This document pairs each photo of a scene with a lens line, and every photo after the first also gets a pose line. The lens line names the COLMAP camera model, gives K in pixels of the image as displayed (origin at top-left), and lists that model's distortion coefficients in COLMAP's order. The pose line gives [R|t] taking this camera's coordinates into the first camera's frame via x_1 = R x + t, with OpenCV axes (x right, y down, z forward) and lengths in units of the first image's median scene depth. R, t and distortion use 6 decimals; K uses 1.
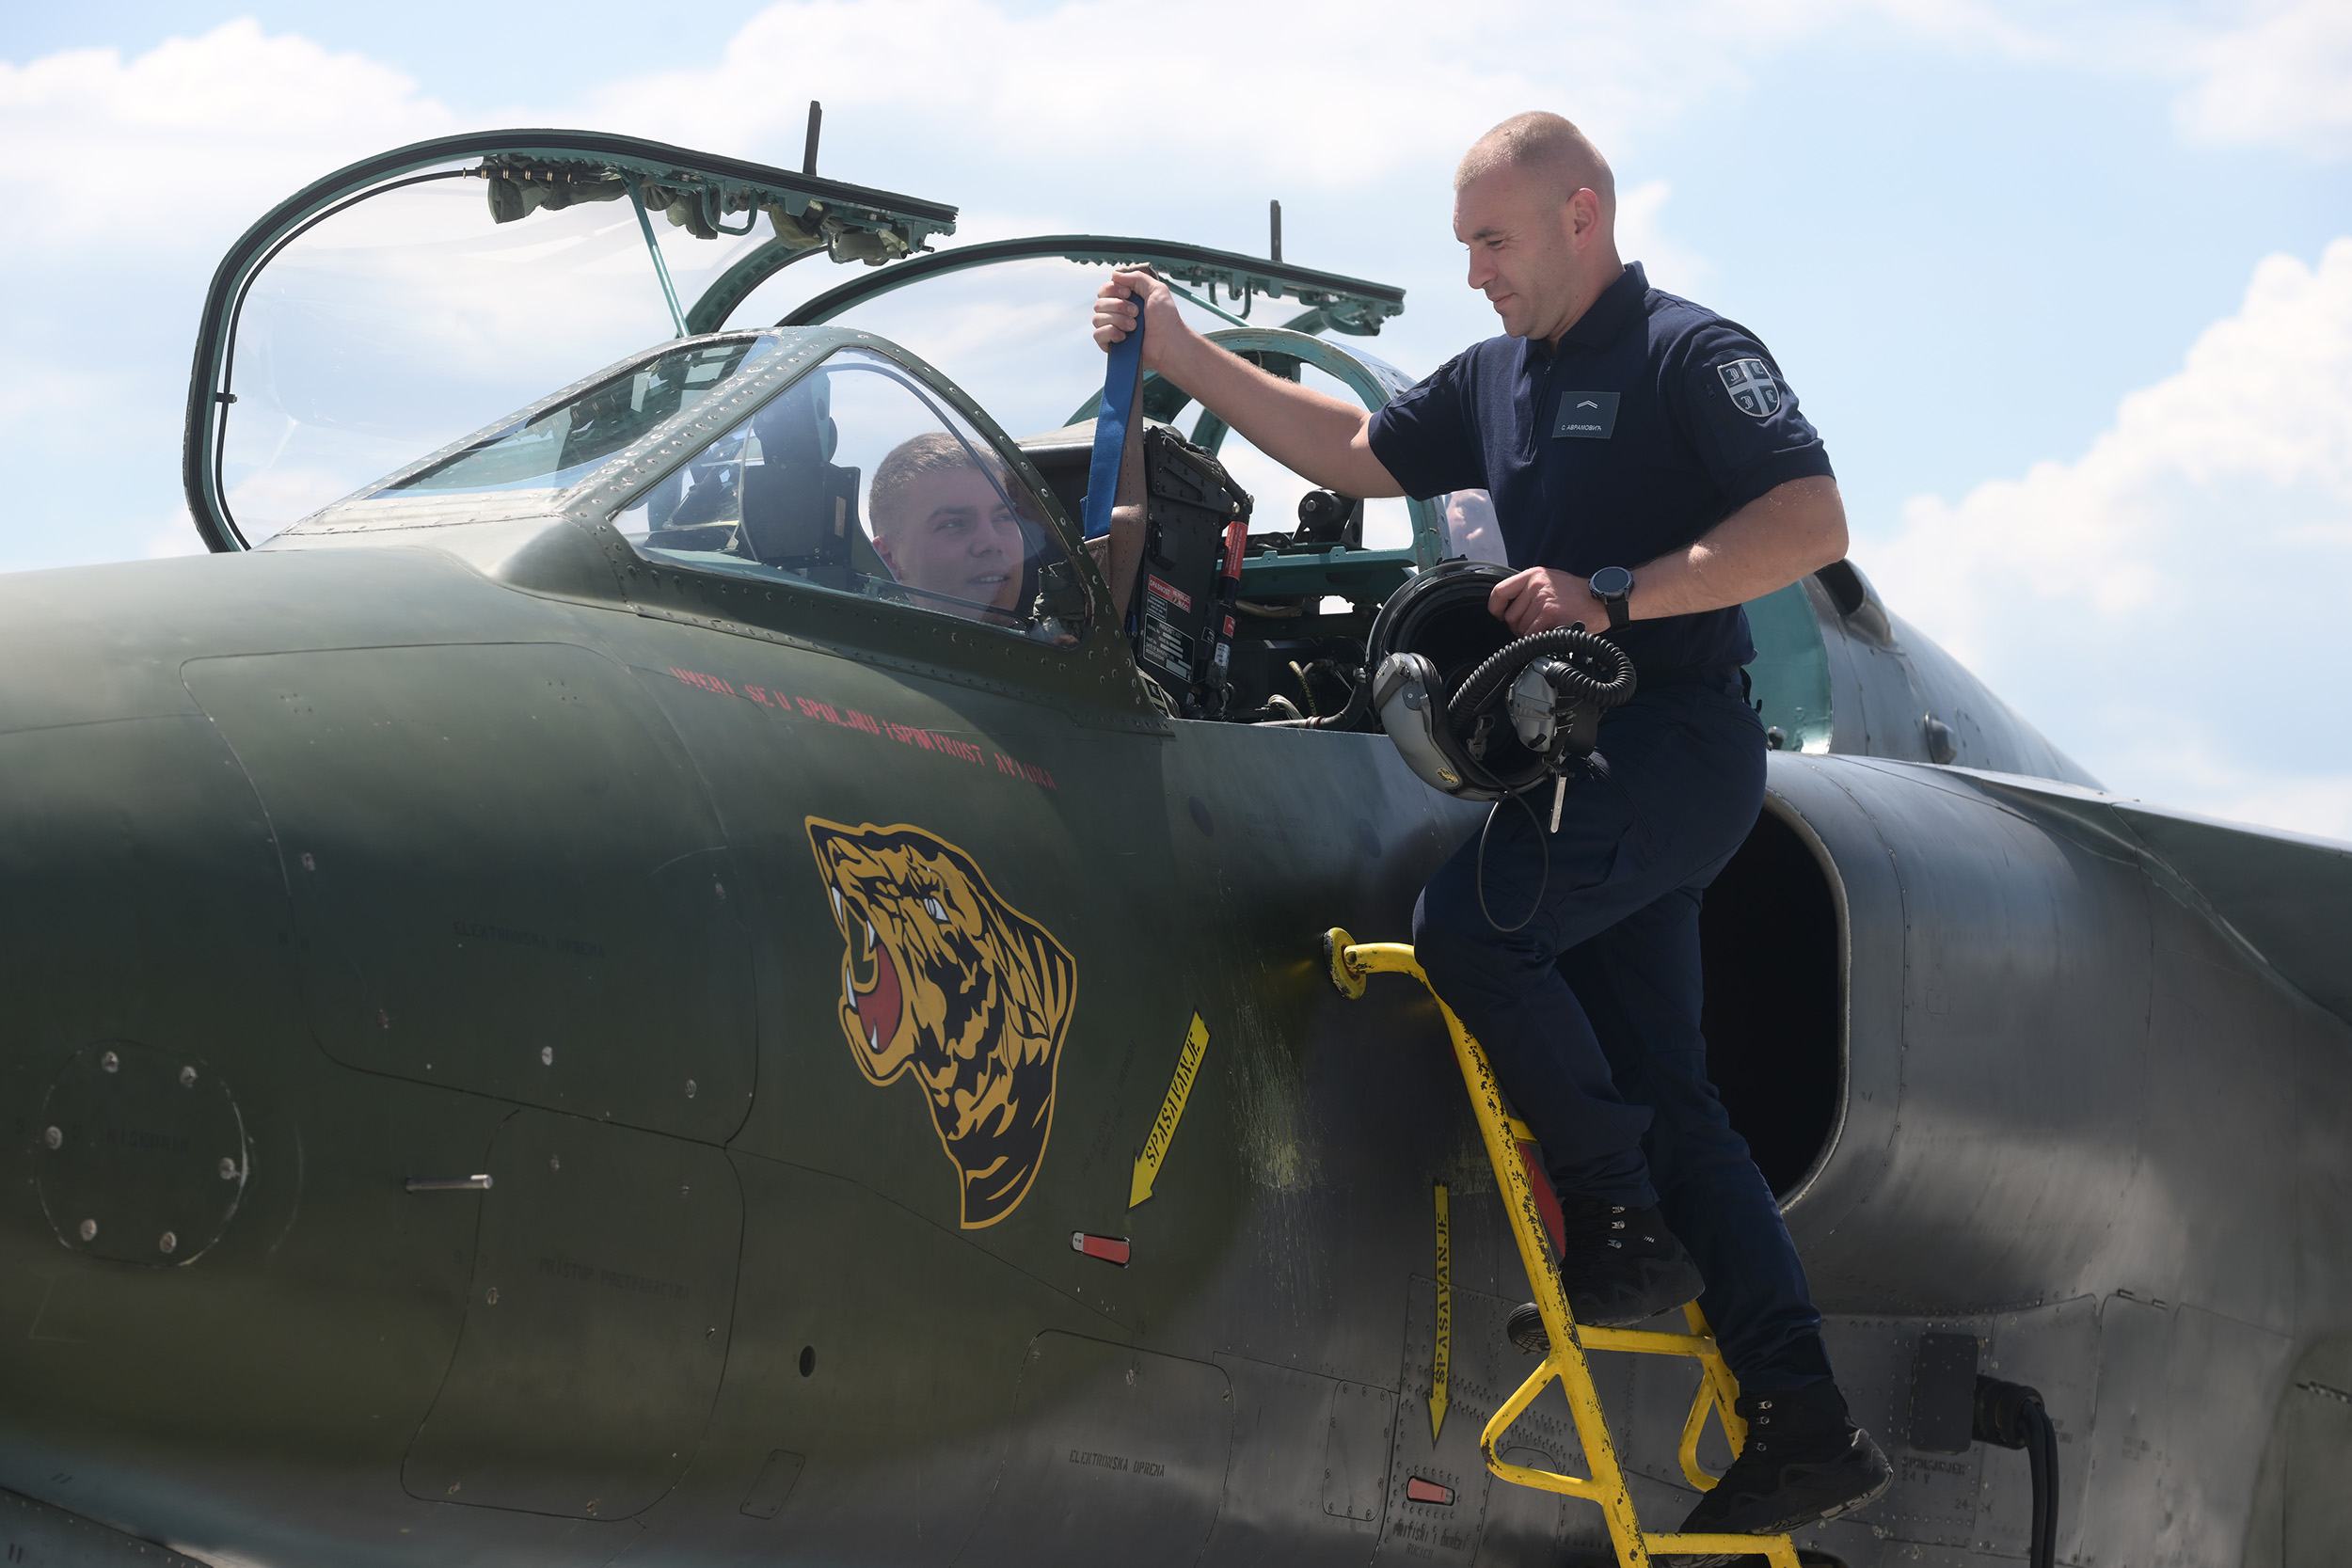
lens RADIAL K [[6907.4, 0, 1177.1], [0, 6907.4, 801.1], [0, 0, 1]] dist [0.003220, 0.000000]
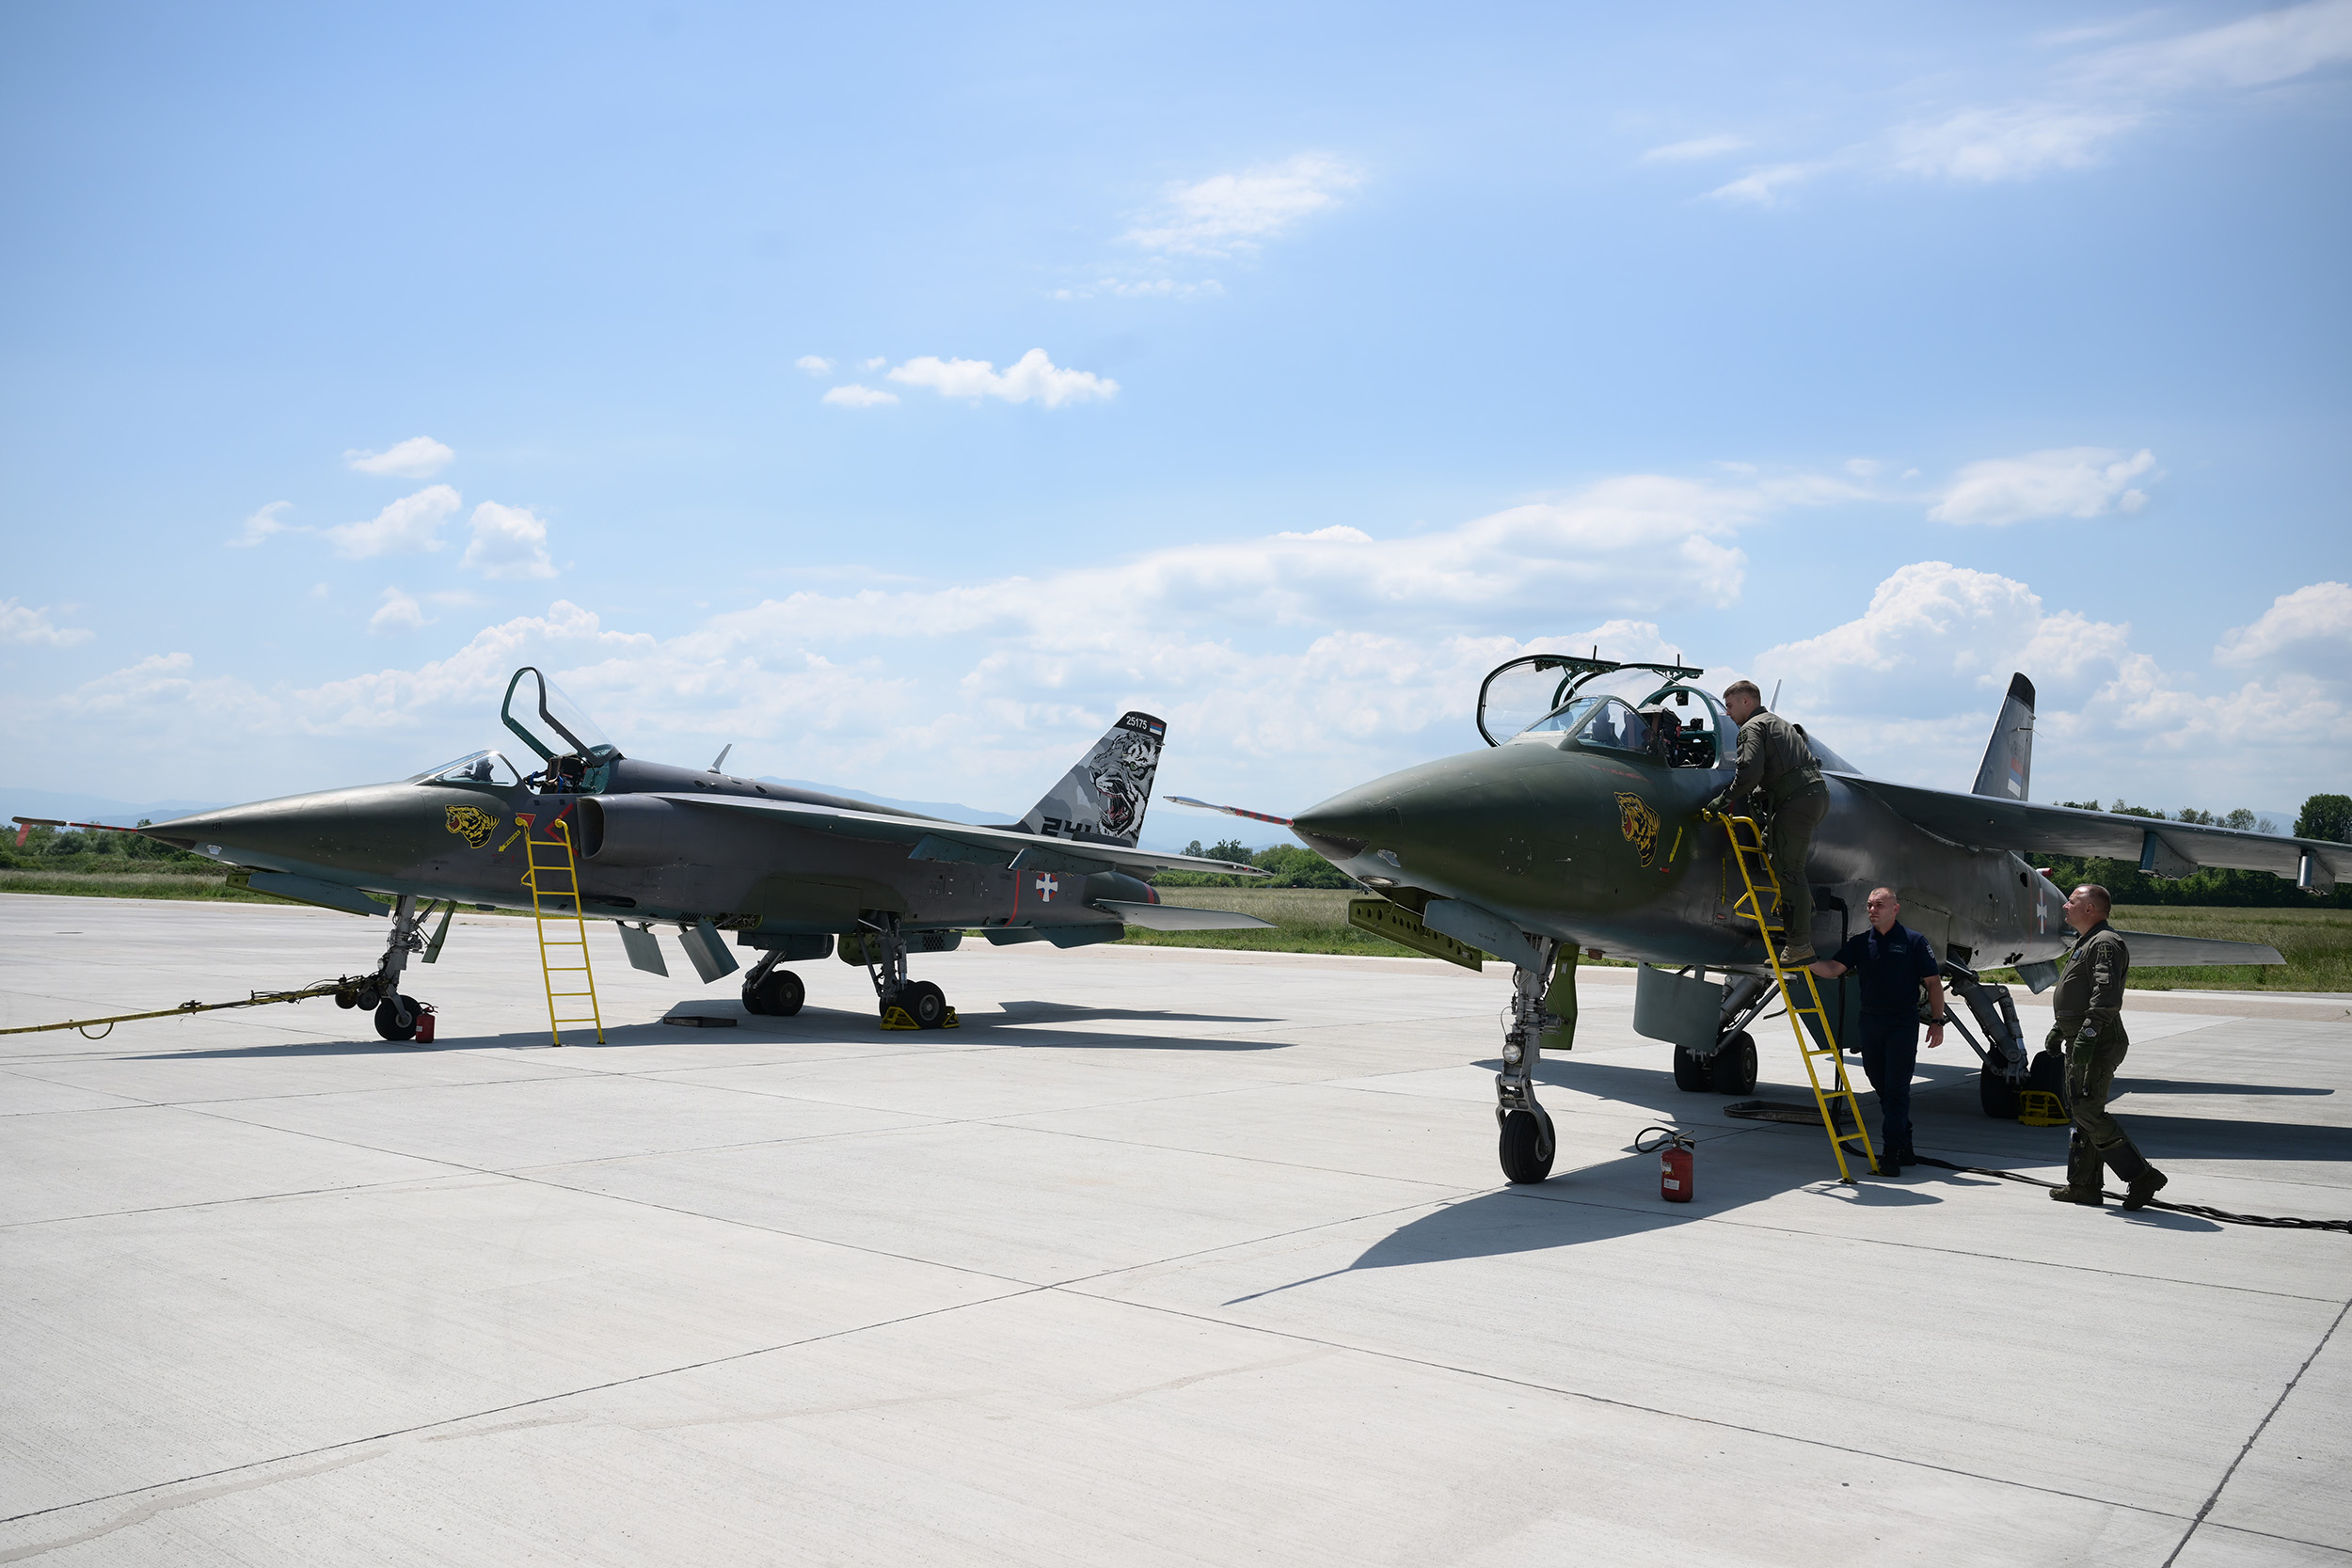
lens RADIAL K [[1806.2, 0, 1174.6], [0, 1806.2, 774.1], [0, 0, 1]] dist [0.011430, 0.000575]
pose [[0.977045, 0.002439, -0.213017, -0.077673], [0.002286, 0.999757, 0.021933, -0.038696], [0.213019, -0.021917, 0.976802, -0.418341]]
